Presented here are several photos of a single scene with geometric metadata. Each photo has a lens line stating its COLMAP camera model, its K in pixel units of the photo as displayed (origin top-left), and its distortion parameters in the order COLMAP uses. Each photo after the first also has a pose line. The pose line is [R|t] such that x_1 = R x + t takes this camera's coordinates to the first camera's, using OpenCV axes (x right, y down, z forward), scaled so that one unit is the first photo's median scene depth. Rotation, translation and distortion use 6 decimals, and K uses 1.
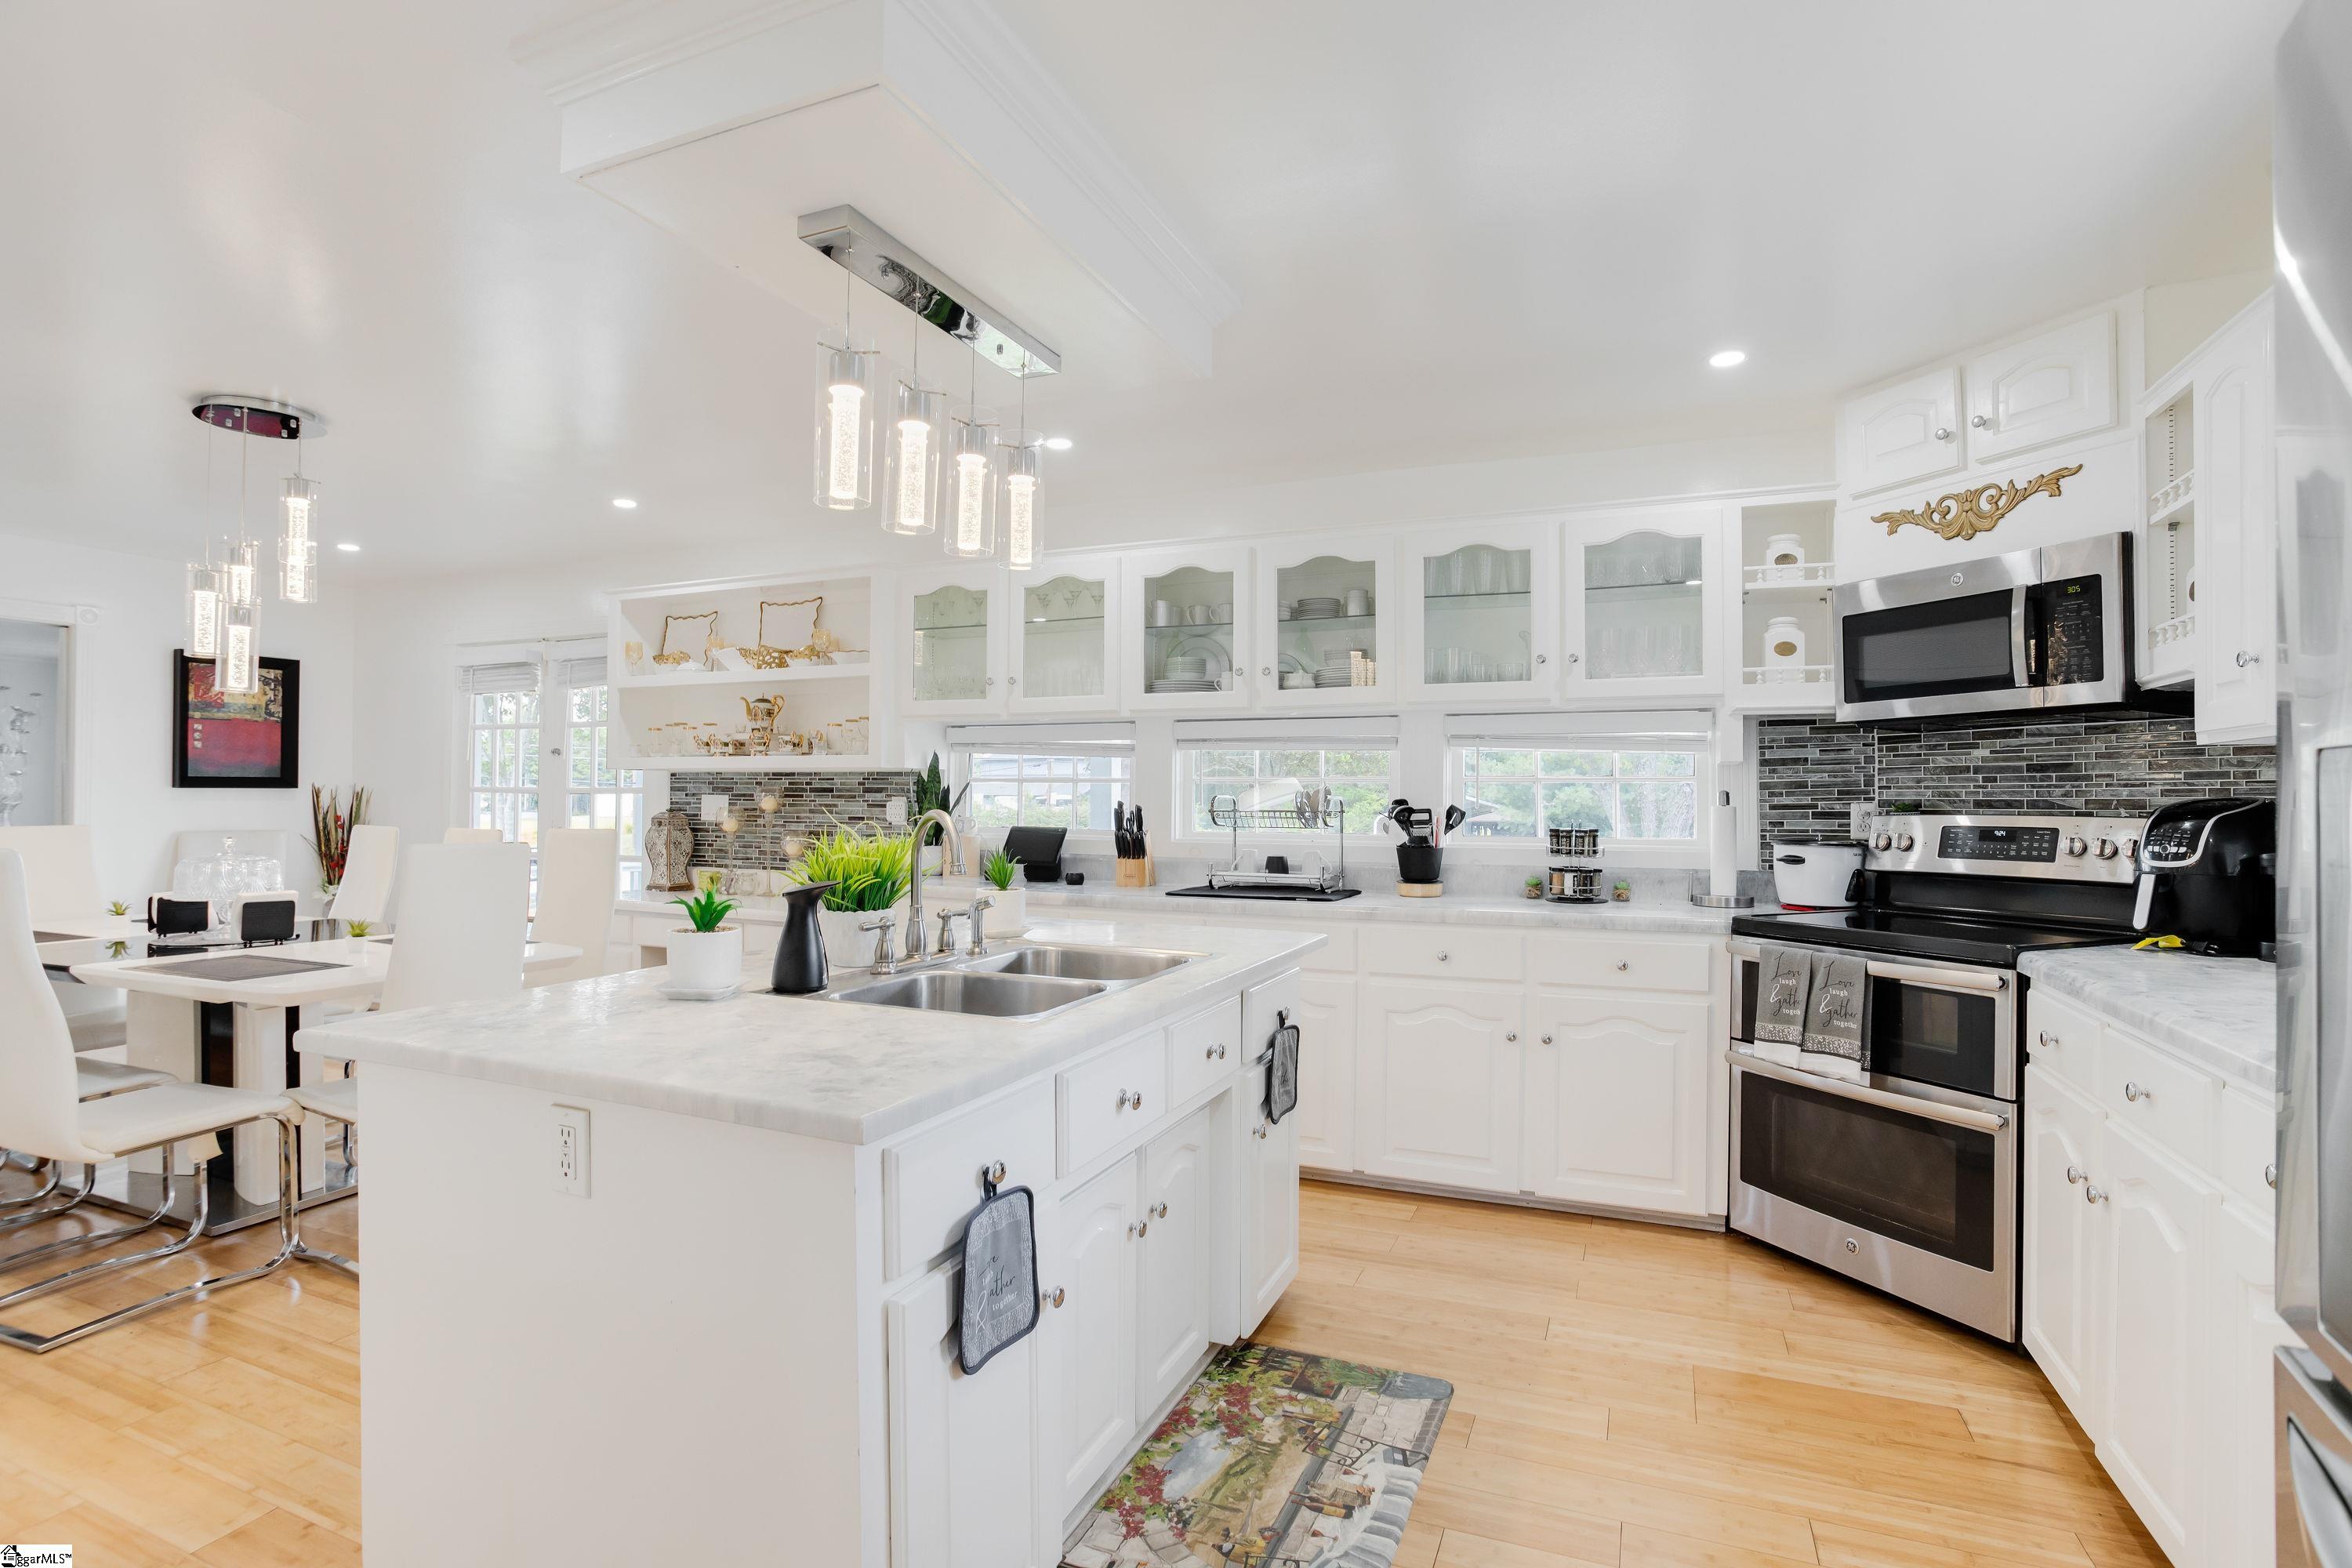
lens RADIAL K [[1137.5, 0, 1176.0], [0, 1137.5, 784.0], [0, 0, 1]] dist [-0.049982, 0.017441]
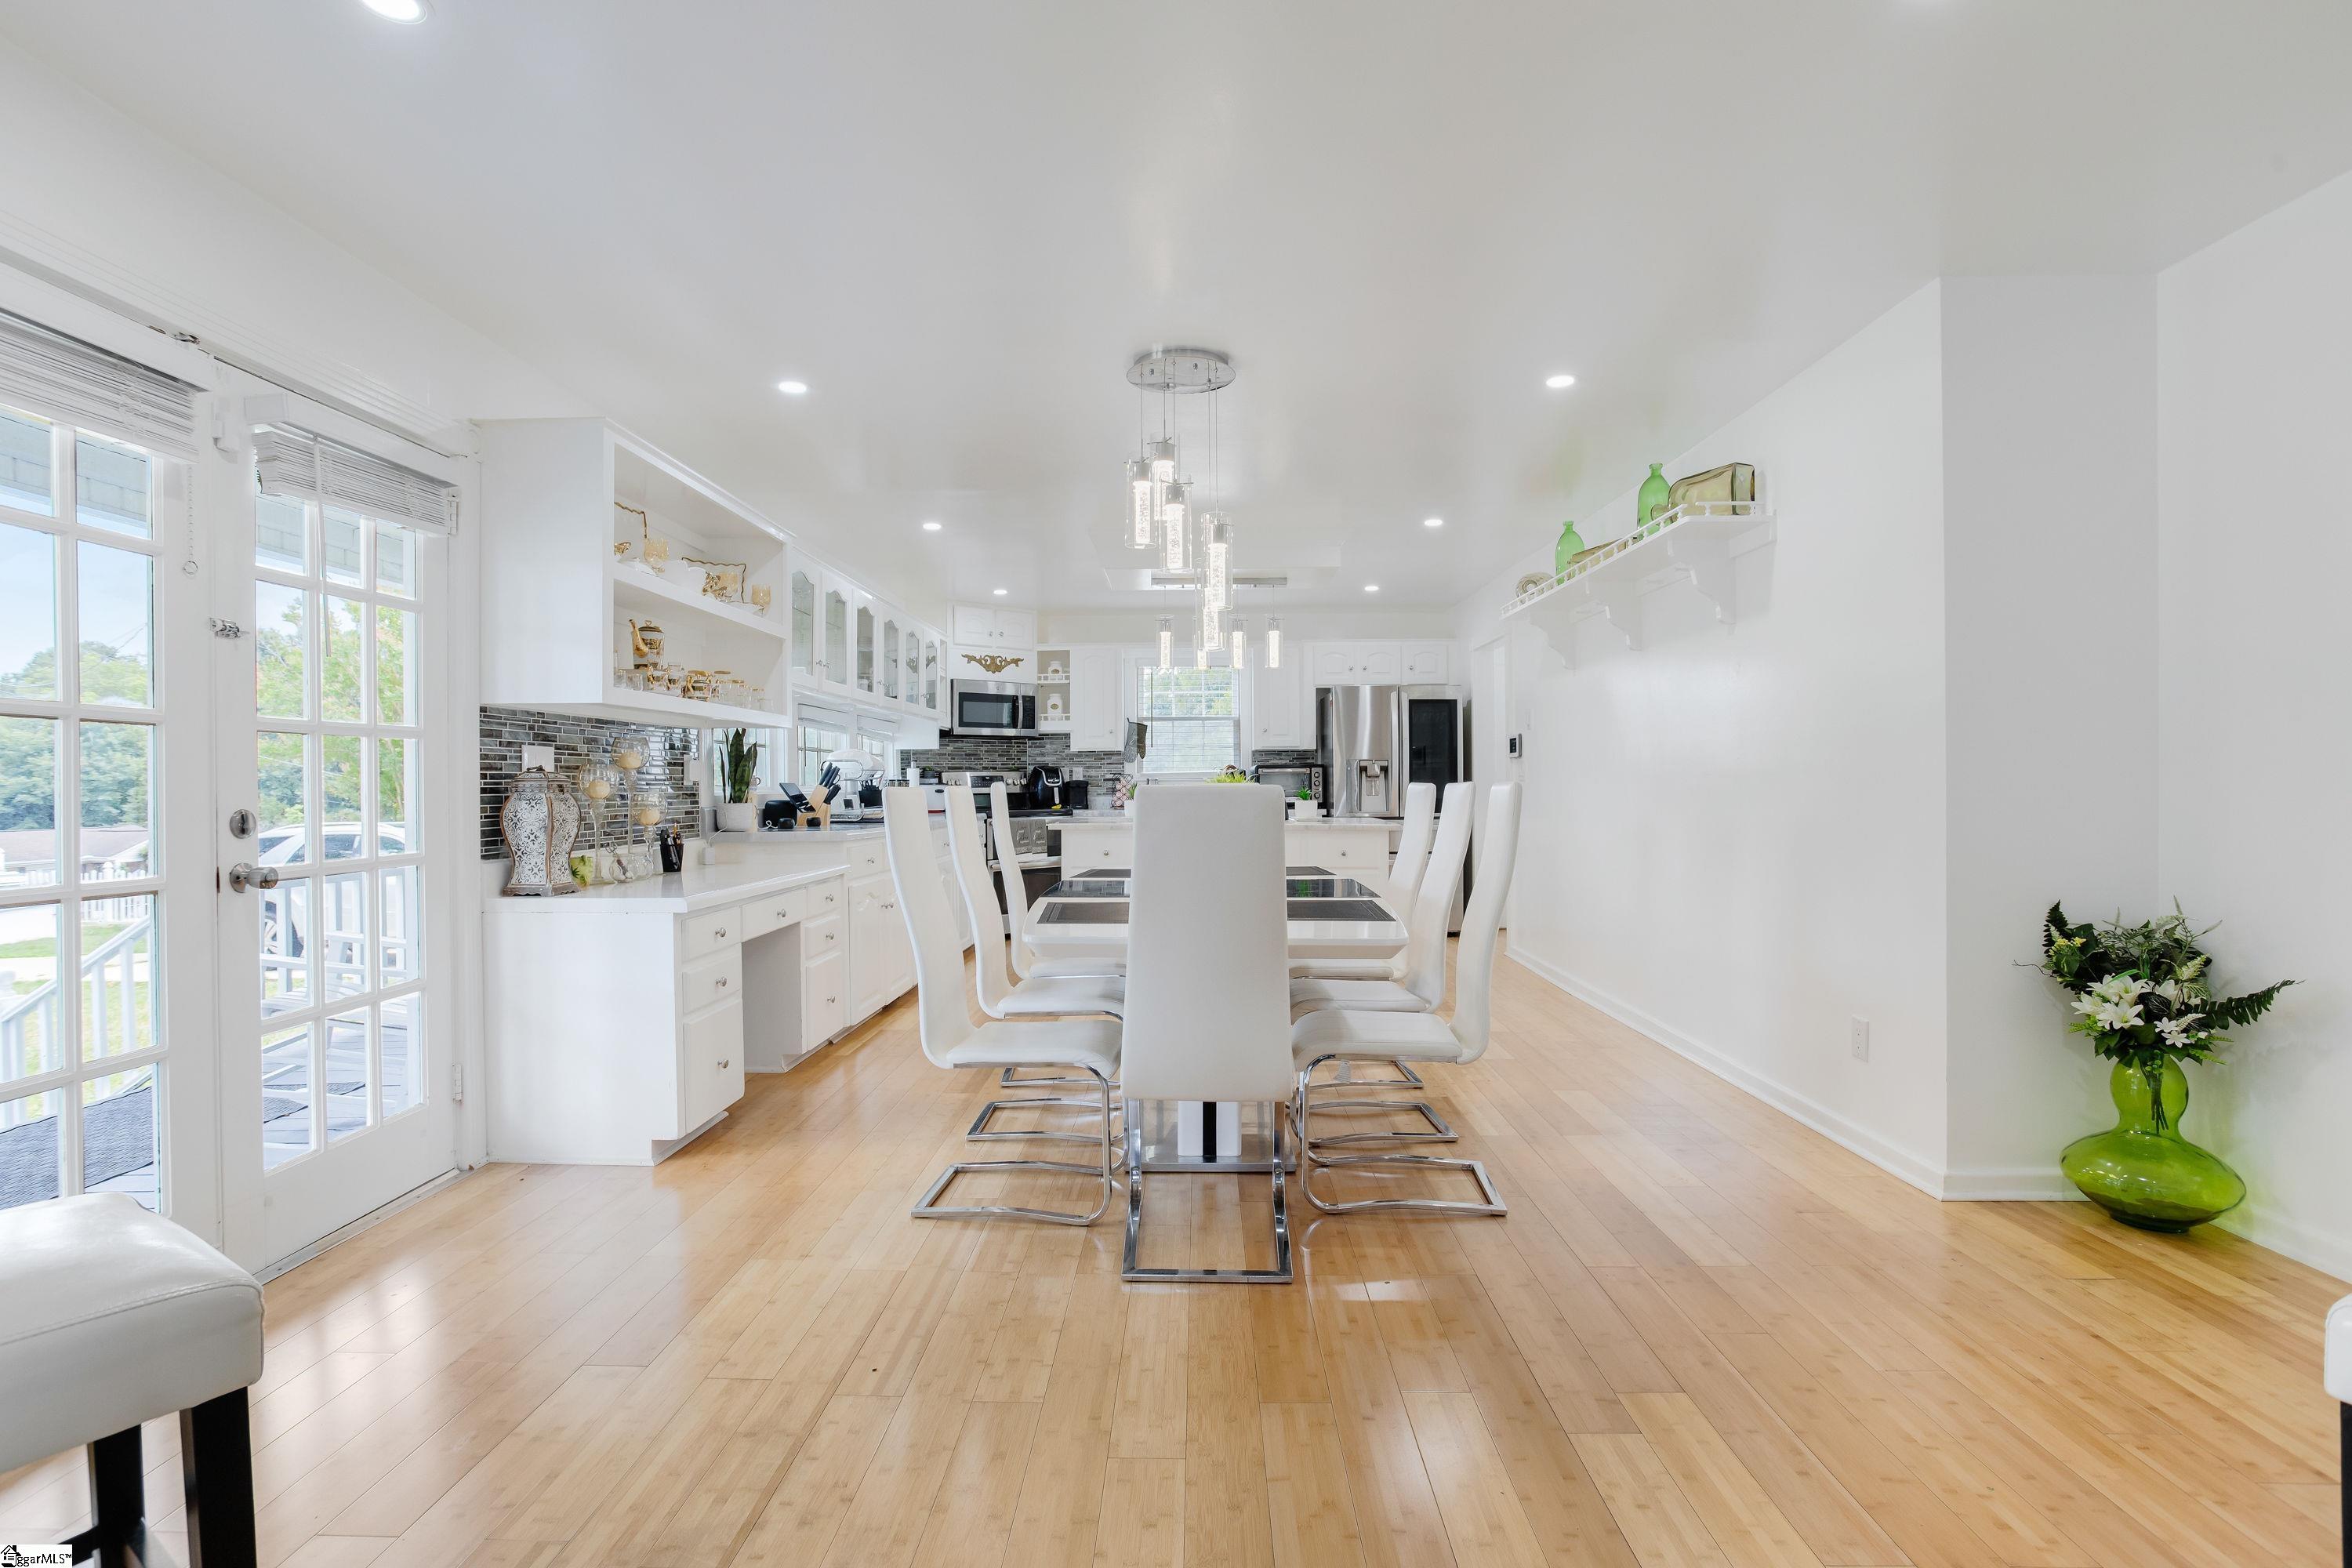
lens RADIAL K [[1119.9, 0, 1174.5], [0, 1119.9, 772.5], [0, 0, 1]] dist [-0.072525, 0.032500]
pose [[-0.364868, 0.004166, 0.931050, -1.633989], [-0.009312, 0.999924, -0.008123, 0.038751], [-0.931013, -0.011634, -0.364801, 1.257588]]
